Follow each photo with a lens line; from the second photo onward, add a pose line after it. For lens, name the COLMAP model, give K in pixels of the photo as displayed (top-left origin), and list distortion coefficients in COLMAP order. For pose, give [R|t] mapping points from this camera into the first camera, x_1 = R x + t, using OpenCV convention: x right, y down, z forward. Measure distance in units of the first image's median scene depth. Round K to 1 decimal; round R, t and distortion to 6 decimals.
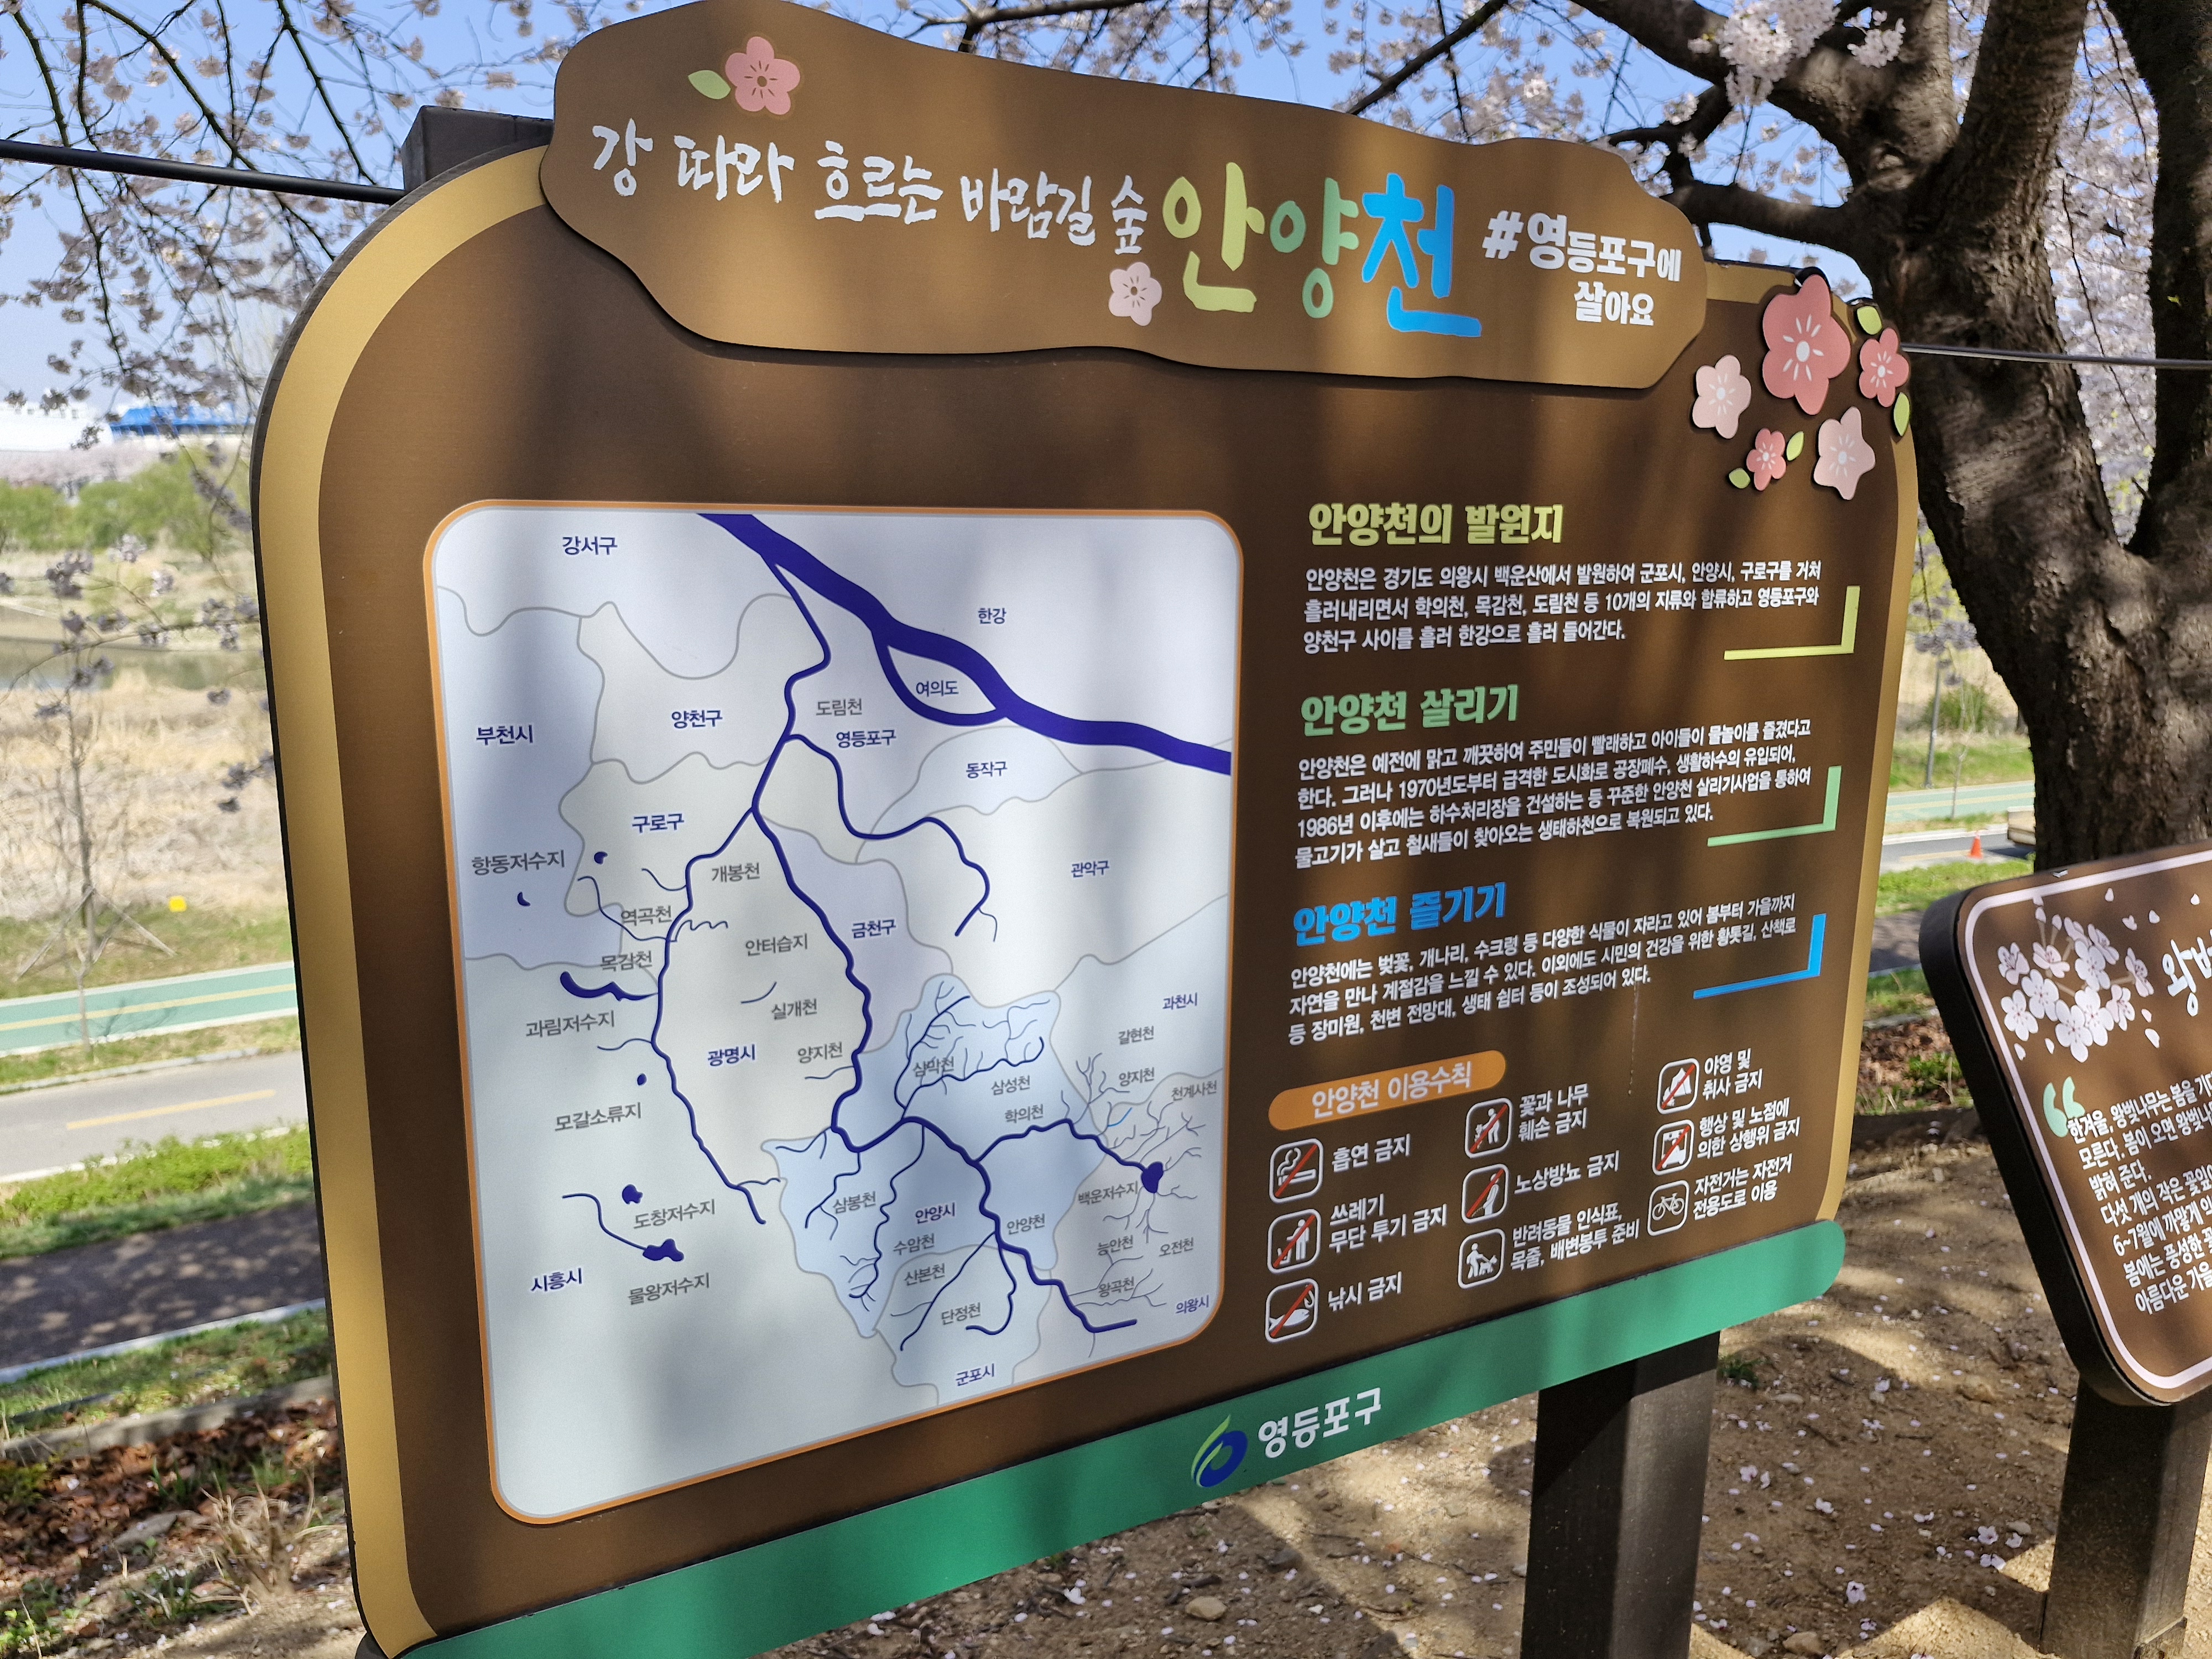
lens RADIAL K [[1580.4, 0, 1106.0], [0, 1580.4, 829.5], [0, 0, 1]] dist [0.003238, -0.002333]
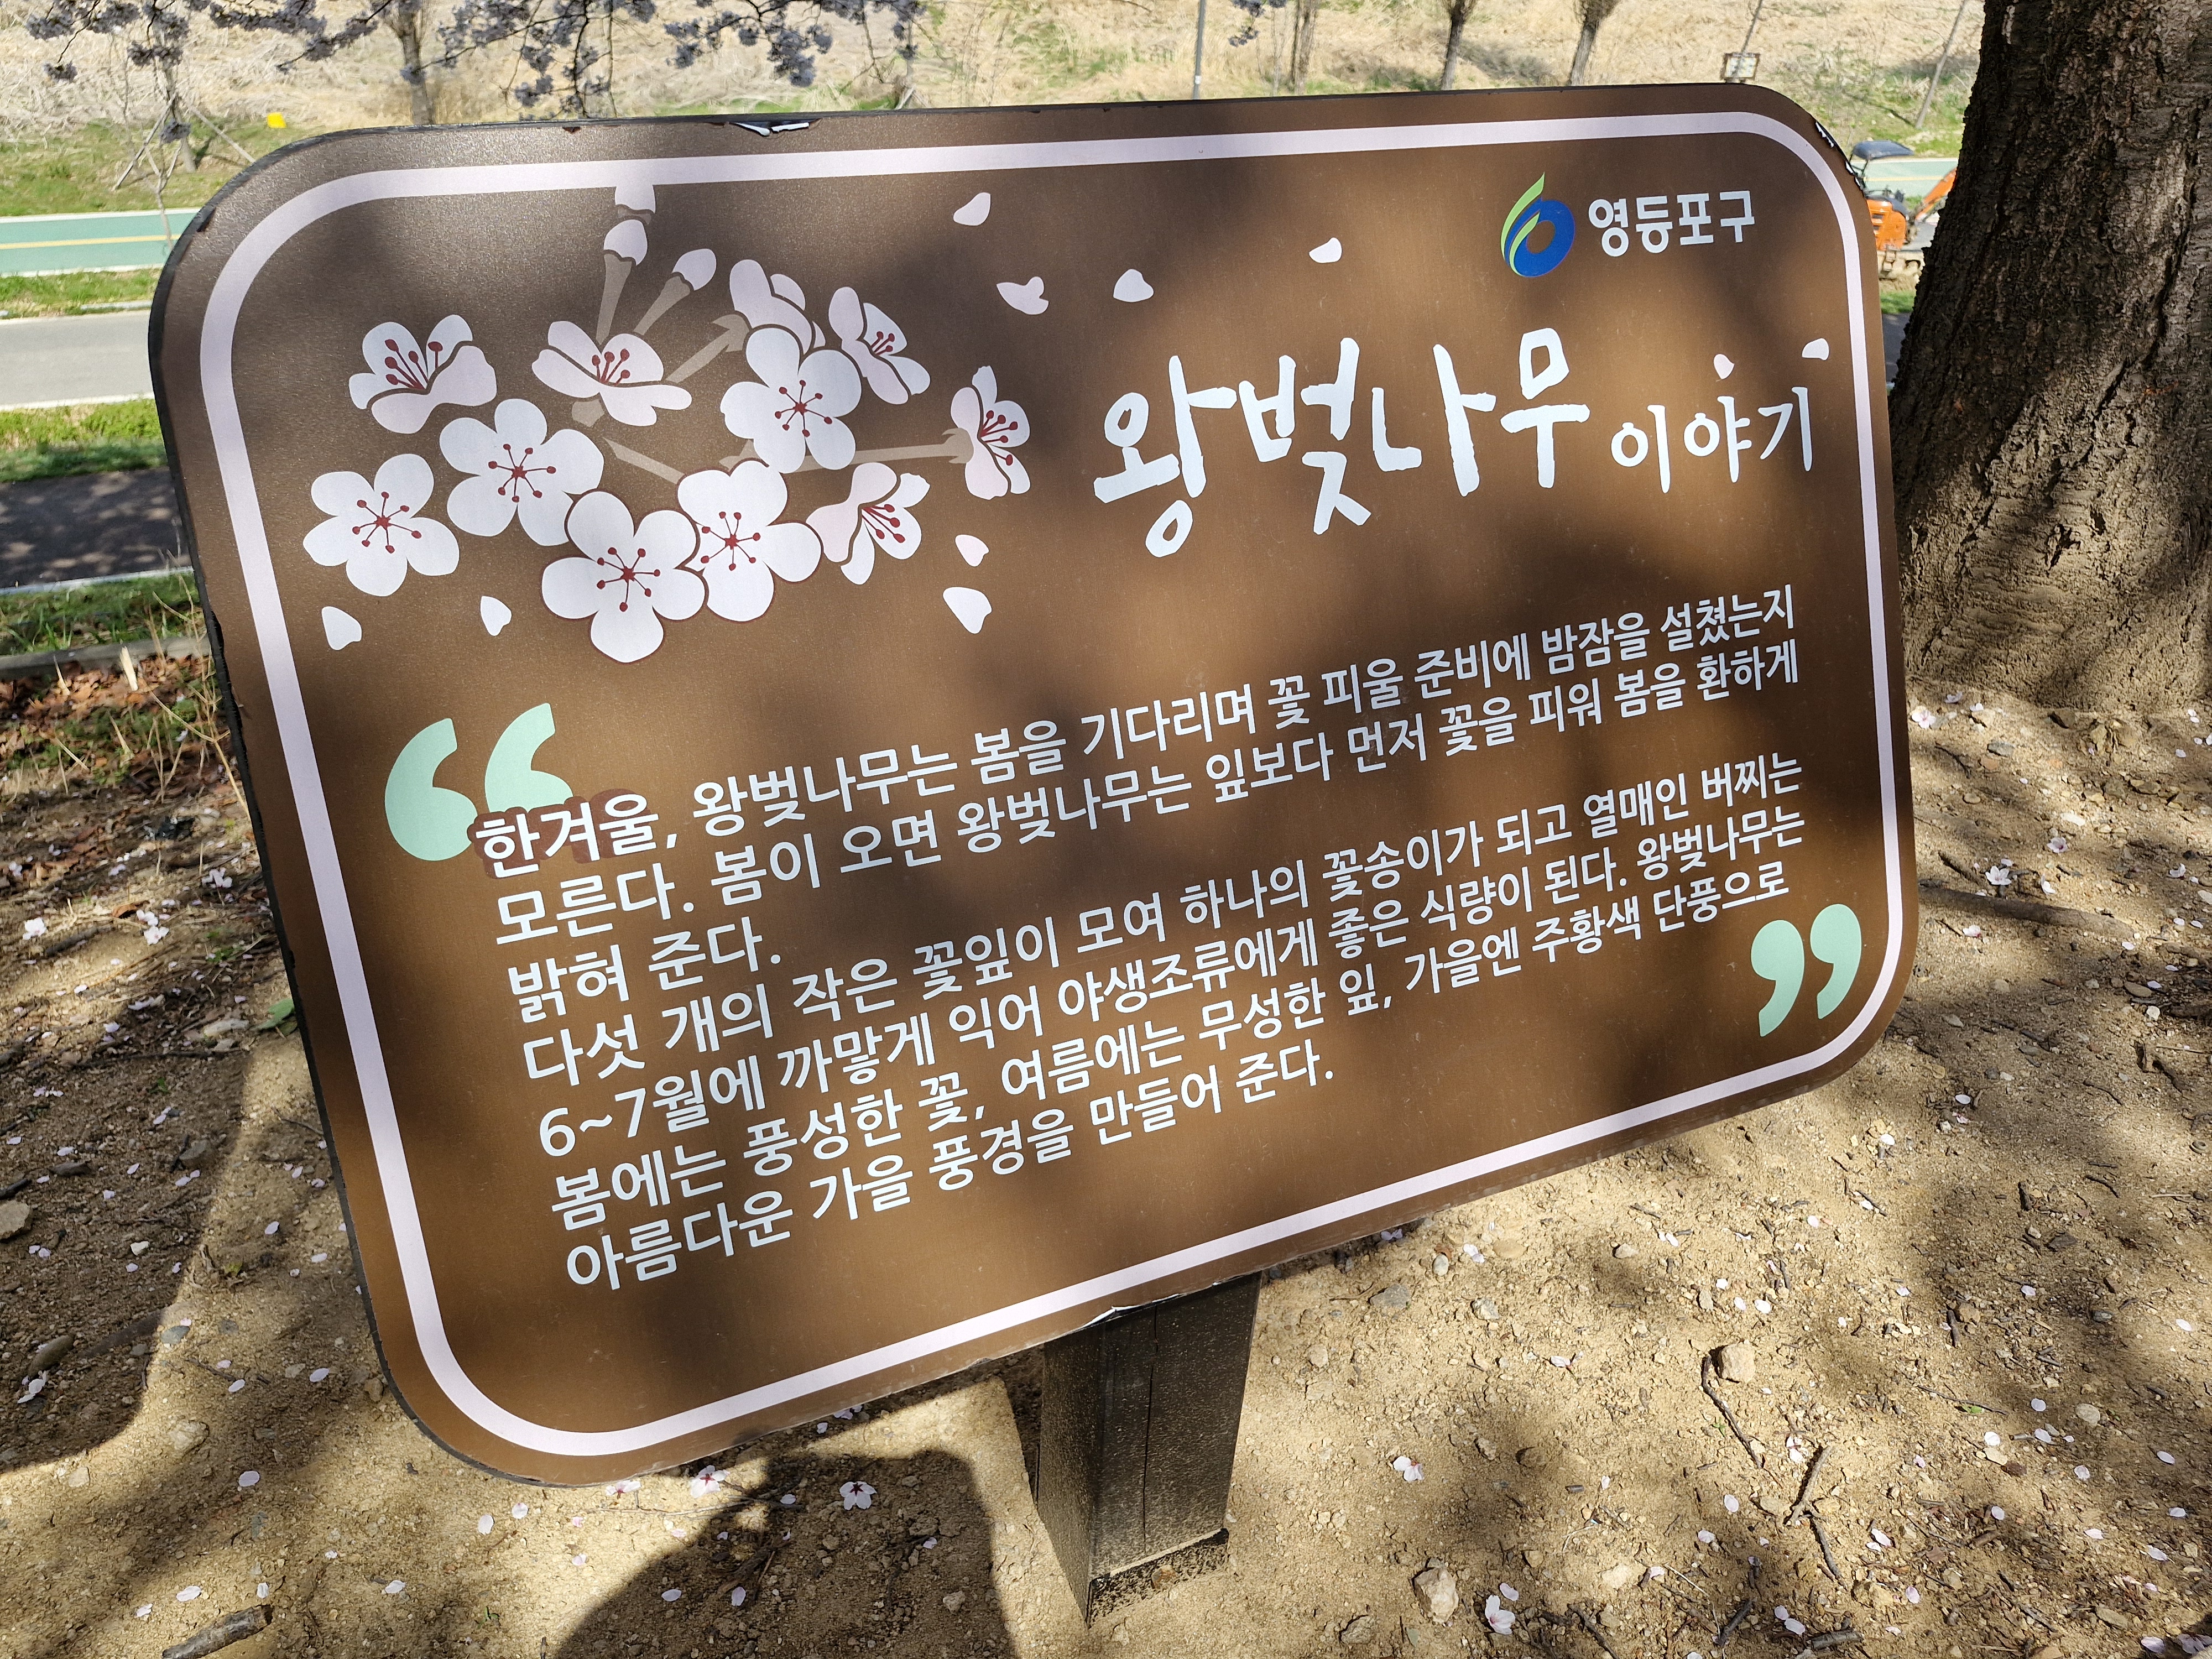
lens RADIAL K [[1568.4, 0, 1106.0], [0, 1568.4, 829.5], [0, 0, 1]] dist [0.070214, -0.060438]
pose [[0.991054, 0.115435, -0.066989, 0.706516], [-0.078038, 0.908382, 0.410795, 0.018467], [0.108271, -0.401892, 0.909264, 0.609489]]
